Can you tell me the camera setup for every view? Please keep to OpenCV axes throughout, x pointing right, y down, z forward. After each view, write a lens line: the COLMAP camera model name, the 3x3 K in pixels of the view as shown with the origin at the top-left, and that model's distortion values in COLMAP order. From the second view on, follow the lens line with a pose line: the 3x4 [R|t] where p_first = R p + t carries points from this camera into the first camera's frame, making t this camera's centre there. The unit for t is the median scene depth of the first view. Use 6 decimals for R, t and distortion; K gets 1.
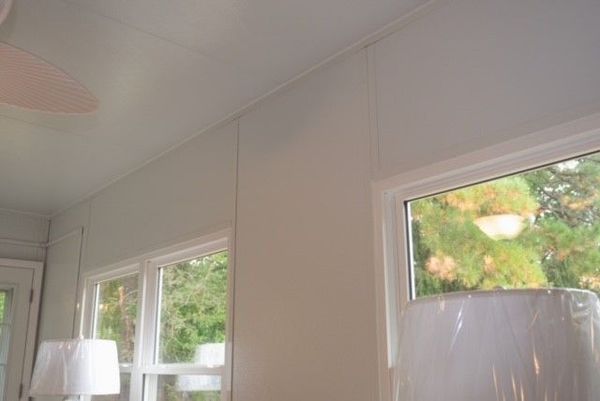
lens RADIAL K [[504.3, 0, 300.0], [0, 504.3, 200.5], [0, 0, 1]] dist [-0.001855, -0.002855]
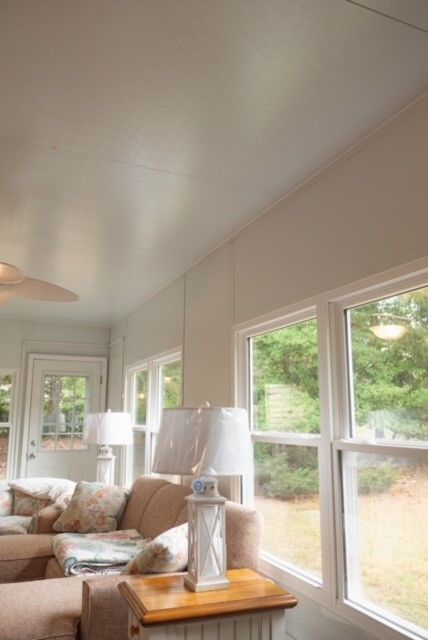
lens RADIAL K [[524.4, 0, 213.1], [0, 524.4, 307.8], [0, 0, 1]] dist [0.275969, -0.000615]
pose [[0.928930, -0.042769, -0.367777, 0.392498], [0.075574, 0.994296, 0.075256, -0.126714], [0.362461, -0.097702, 0.926864, -0.356504]]
